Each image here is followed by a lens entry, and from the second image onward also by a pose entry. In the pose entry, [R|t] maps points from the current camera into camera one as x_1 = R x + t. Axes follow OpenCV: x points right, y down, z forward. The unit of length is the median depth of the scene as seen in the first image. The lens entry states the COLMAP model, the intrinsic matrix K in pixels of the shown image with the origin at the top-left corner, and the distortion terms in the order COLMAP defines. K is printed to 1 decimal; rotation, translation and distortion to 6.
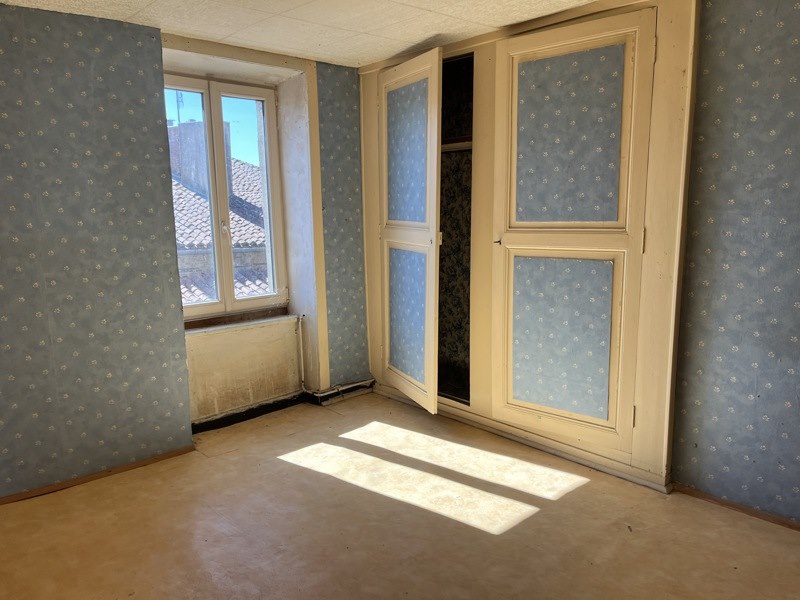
lens RADIAL K [[613.4, 0, 400.2], [0, 613.4, 301.2], [0, 0, 1]] dist [0.006317, -0.009065]
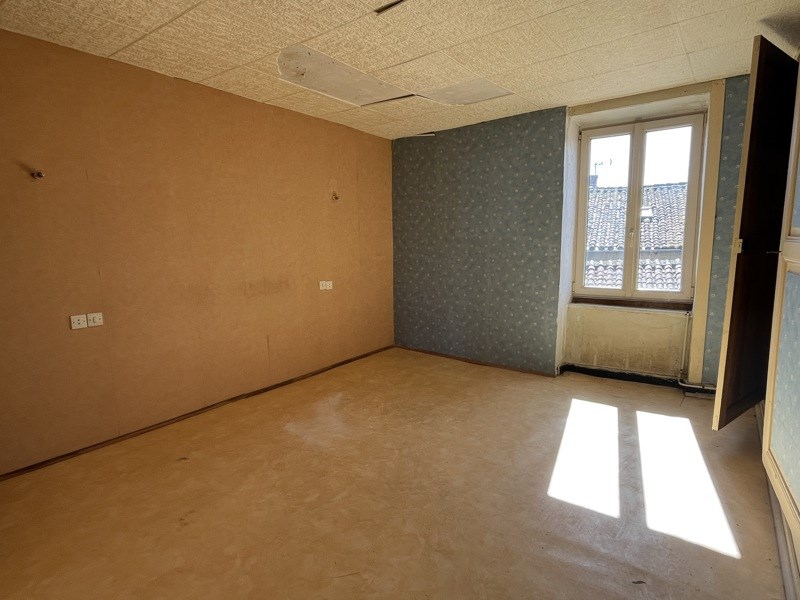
lens RADIAL K [[443.3, 0, 400.4], [0, 443.3, 299.9], [0, 0, 1]] dist [-0.001788, -0.000991]
pose [[0.171926, 0.152919, -0.973169, 0.697993], [-0.130444, 0.982713, 0.131374, -0.048466], [0.976435, 0.104357, 0.188902, 0.417815]]
